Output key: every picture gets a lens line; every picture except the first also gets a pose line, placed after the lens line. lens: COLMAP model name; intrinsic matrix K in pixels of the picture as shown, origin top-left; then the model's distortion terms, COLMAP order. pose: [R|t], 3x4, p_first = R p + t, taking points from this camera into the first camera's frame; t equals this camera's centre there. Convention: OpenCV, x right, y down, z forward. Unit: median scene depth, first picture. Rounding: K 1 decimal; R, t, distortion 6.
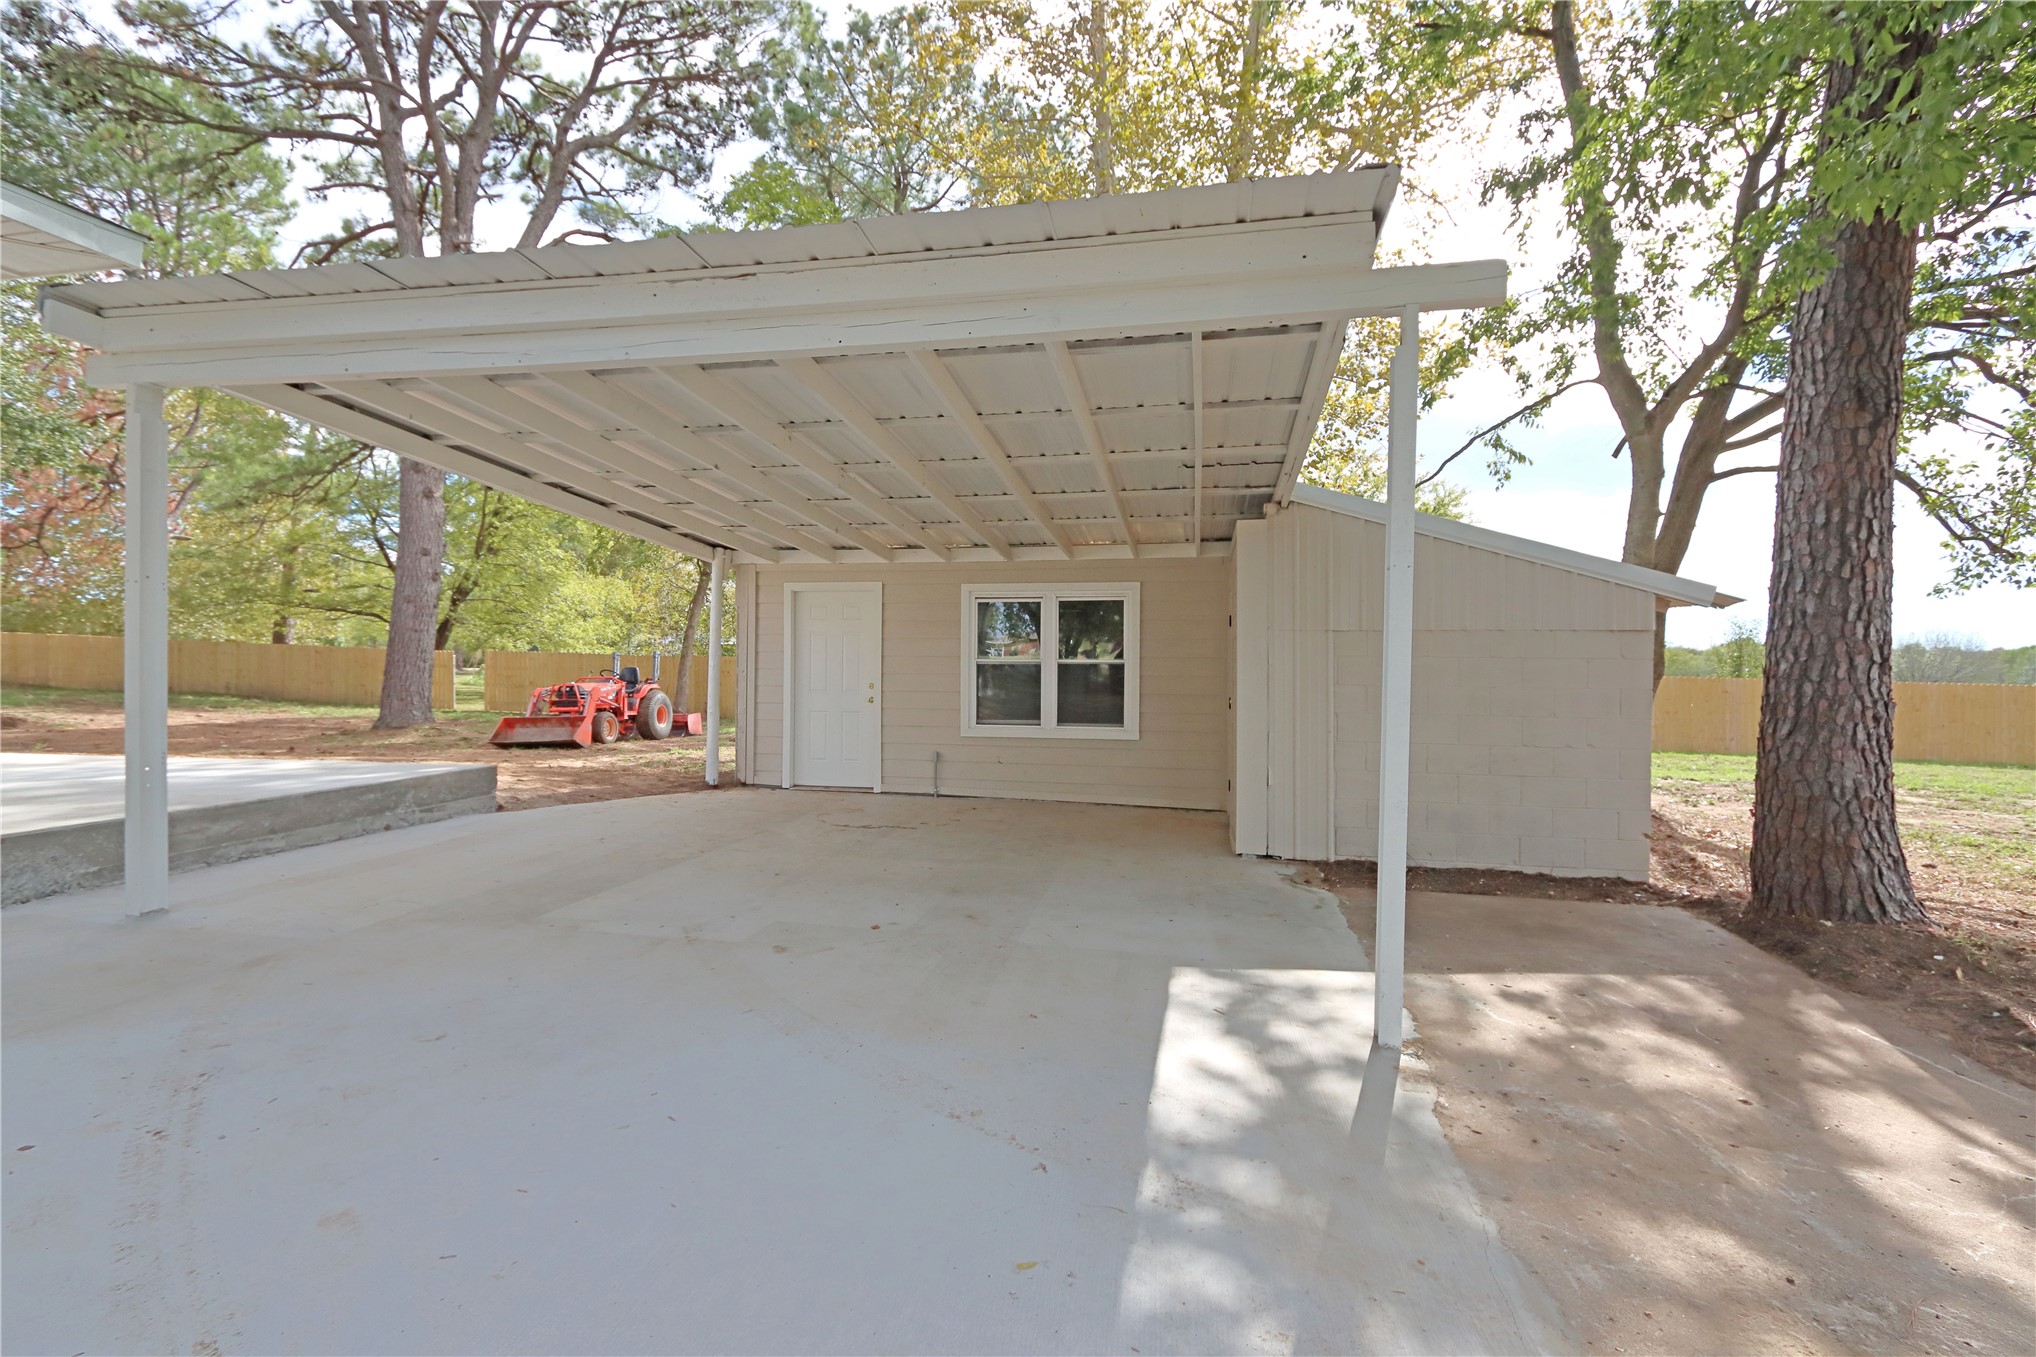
lens RADIAL K [[934.5, 0, 996.2], [0, 934.5, 671.2], [0, 0, 1]] dist [-0.000634, -0.001200]
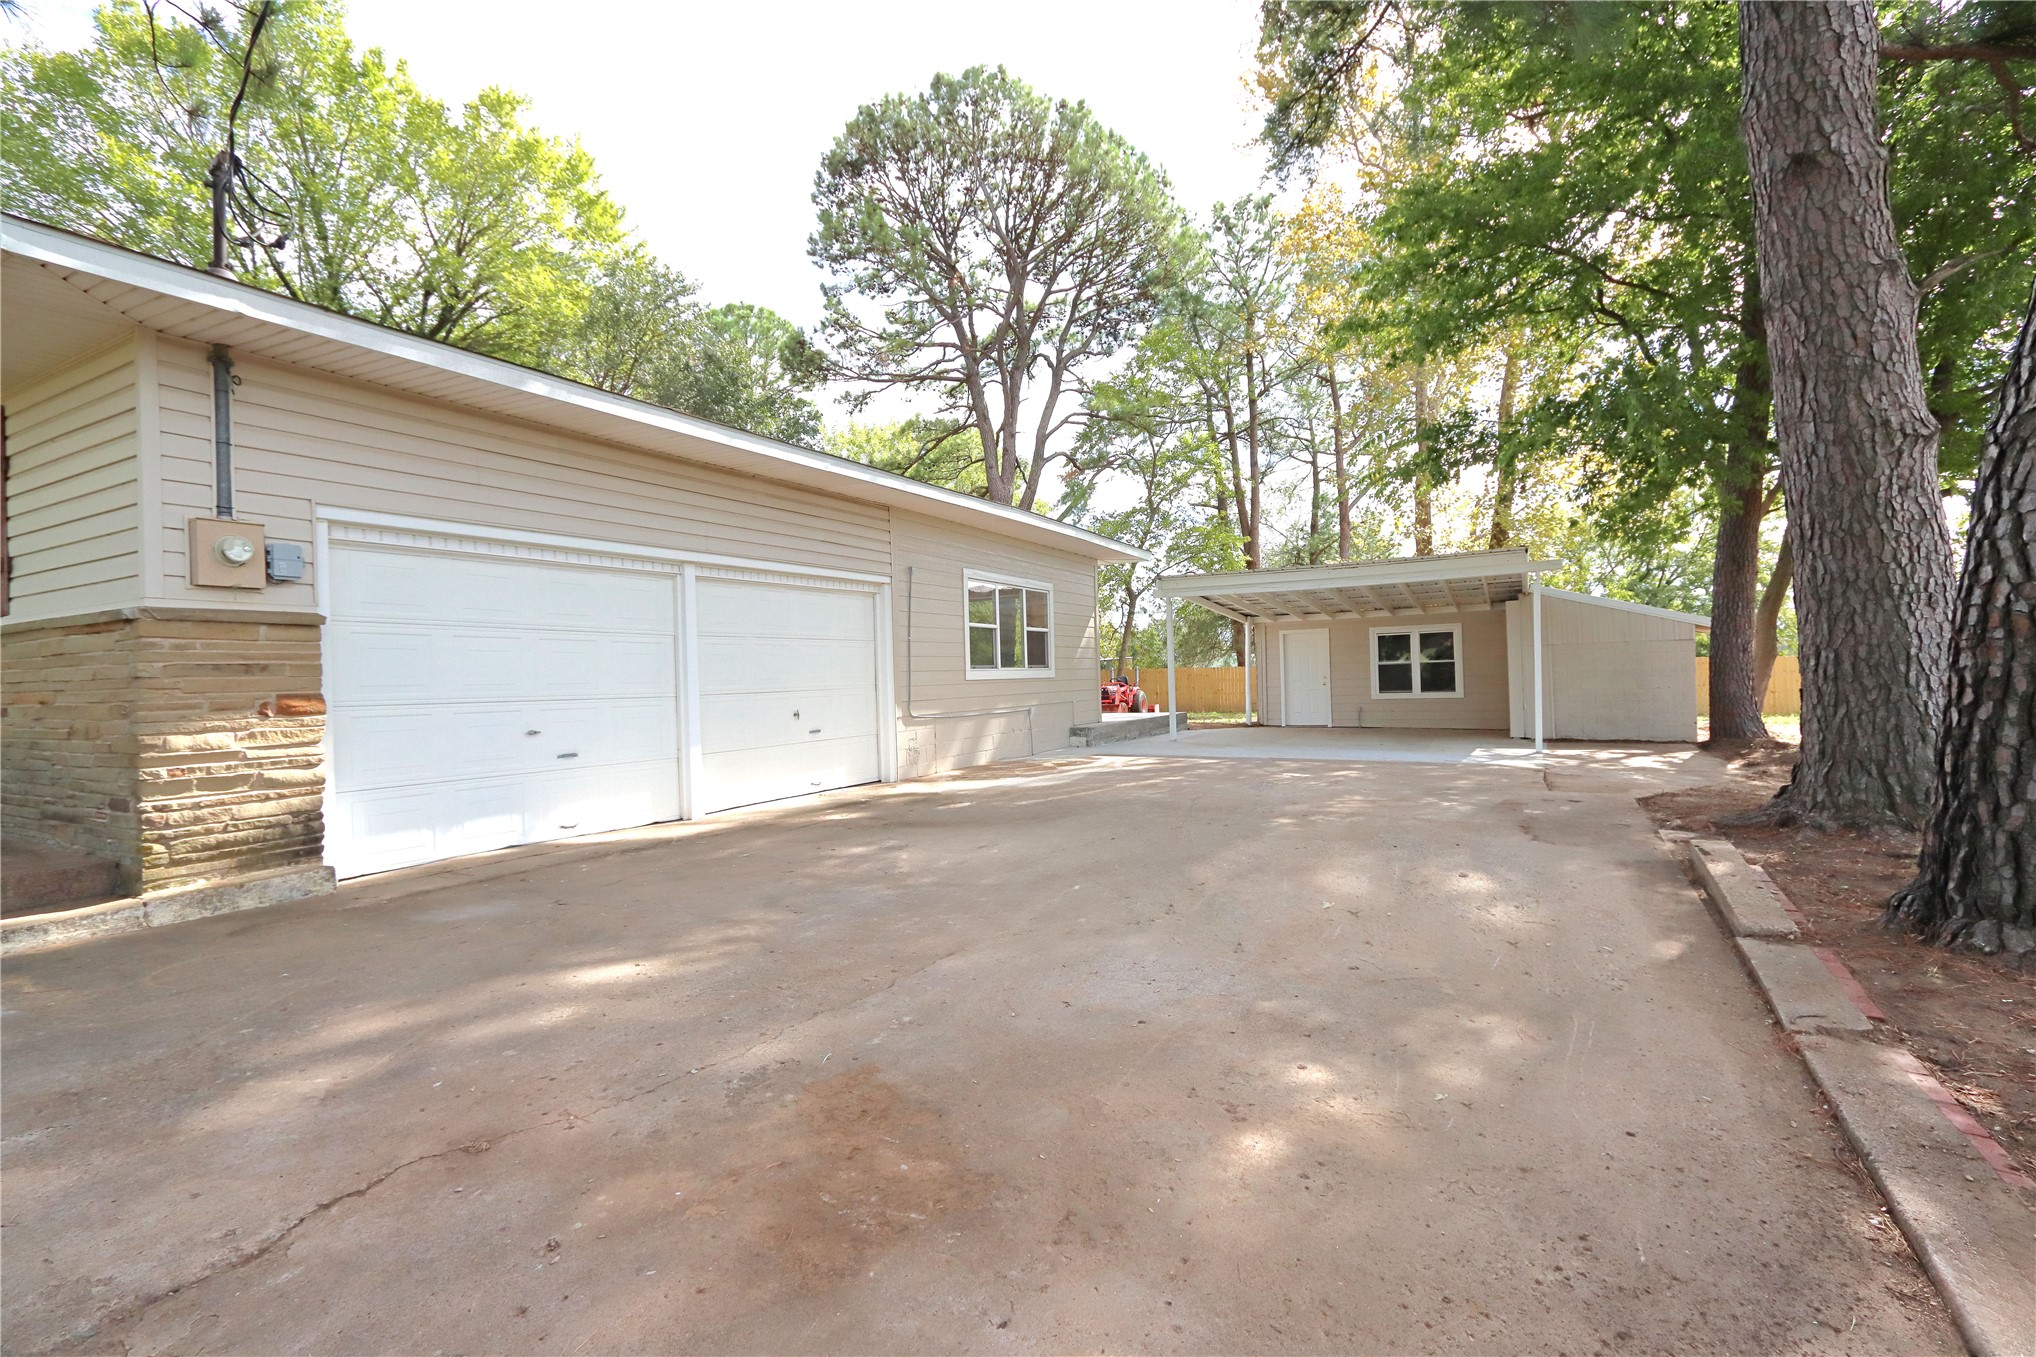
lens RADIAL K [[934.5, 0, 1021.8], [0, 934.5, 684.2], [0, 0, 1]] dist [-0.000634, -0.001200]
pose [[0.961676, -0.040435, -0.271191, -0.229383], [0.042421, 0.999099, 0.001463, -0.001649], [0.270887, -0.012911, 0.962524, -1.280896]]
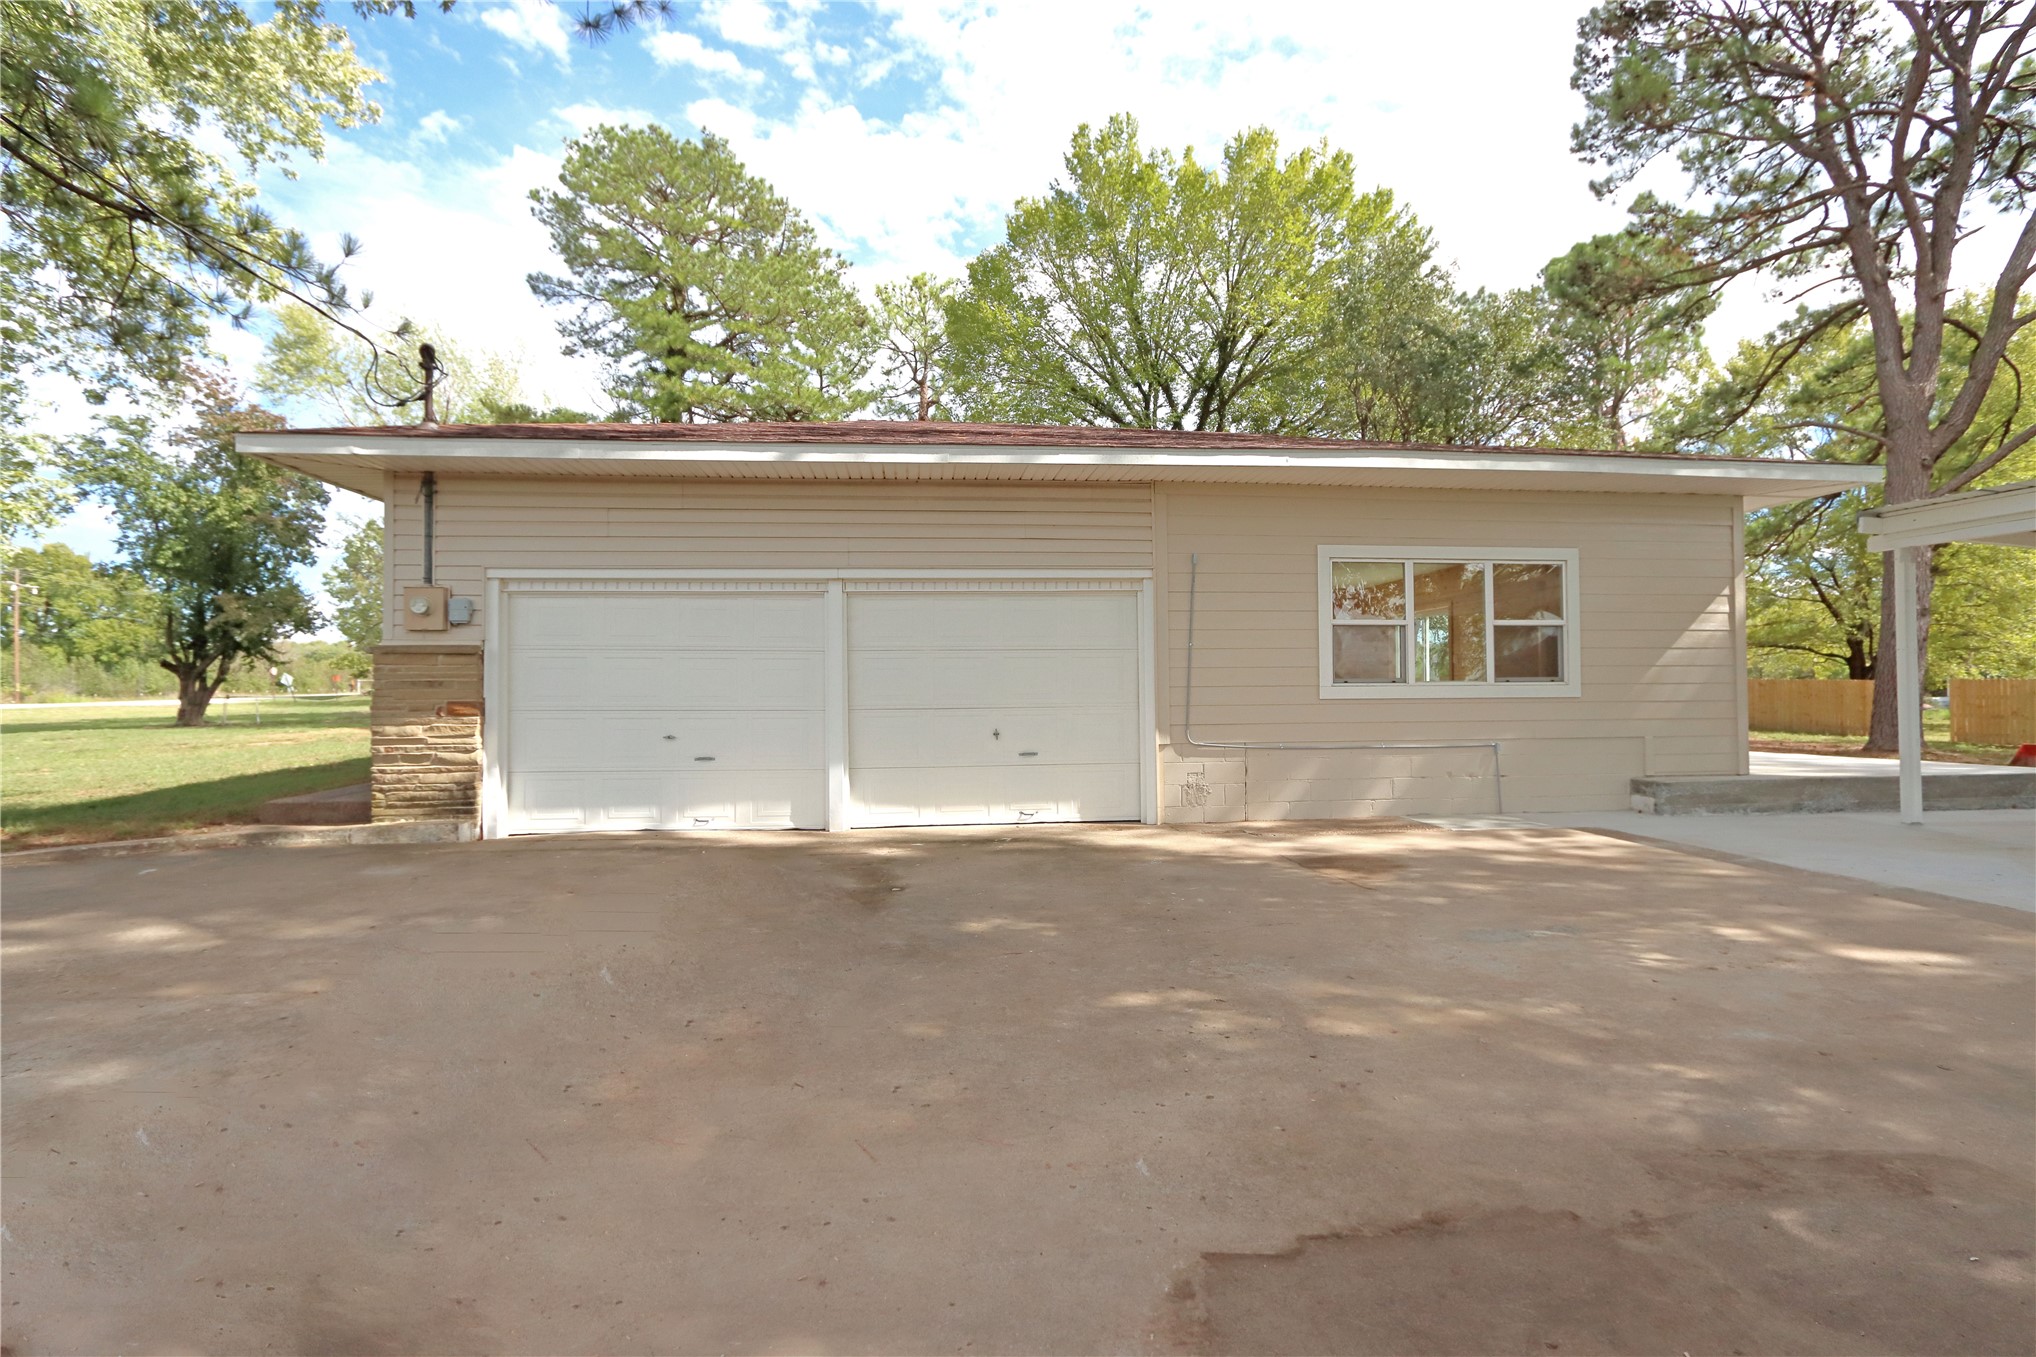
lens RADIAL K [[934.5, 0, 1020.7], [0, 934.5, 695.3], [0, 0, 1]] dist [-0.000634, -0.001200]
pose [[0.321651, -0.018427, -0.946679, 0.155716], [0.010232, 0.999820, -0.015985, -0.000783], [0.946803, -0.004545, 0.321782, -0.610391]]
